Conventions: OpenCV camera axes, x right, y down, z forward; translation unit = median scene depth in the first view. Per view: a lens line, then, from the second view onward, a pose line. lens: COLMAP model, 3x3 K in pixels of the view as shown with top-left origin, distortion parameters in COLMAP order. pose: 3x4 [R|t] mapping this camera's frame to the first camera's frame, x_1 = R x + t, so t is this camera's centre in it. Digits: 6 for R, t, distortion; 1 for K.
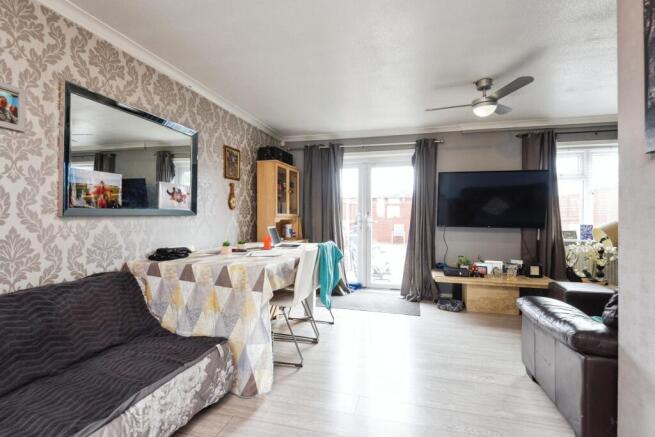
lens RADIAL K [[317.7, 0, 331.7], [0, 317.7, 218.6], [0, 0, 1]] dist [0.000957, -0.000007]
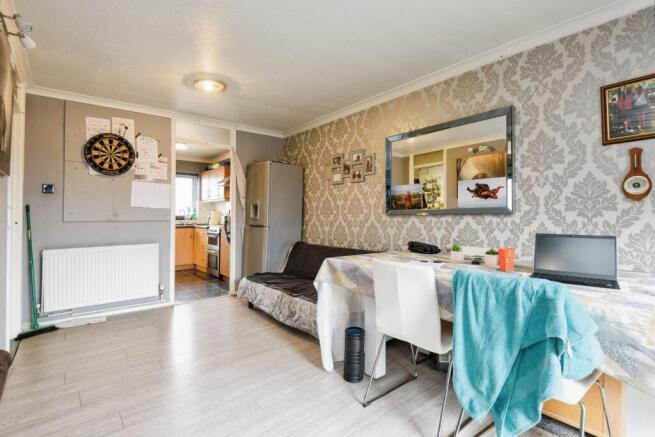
lens RADIAL K [[317.7, 0, 333.5], [0, 317.7, 214.0], [0, 0, 1]] dist [0.000957, -0.000007]
pose [[-0.593576, -0.000680, -0.804778, 0.510472], [0.000539, 0.999999, -0.001242, -0.007732], [0.804778, -0.001171, -0.593575, 1.223259]]
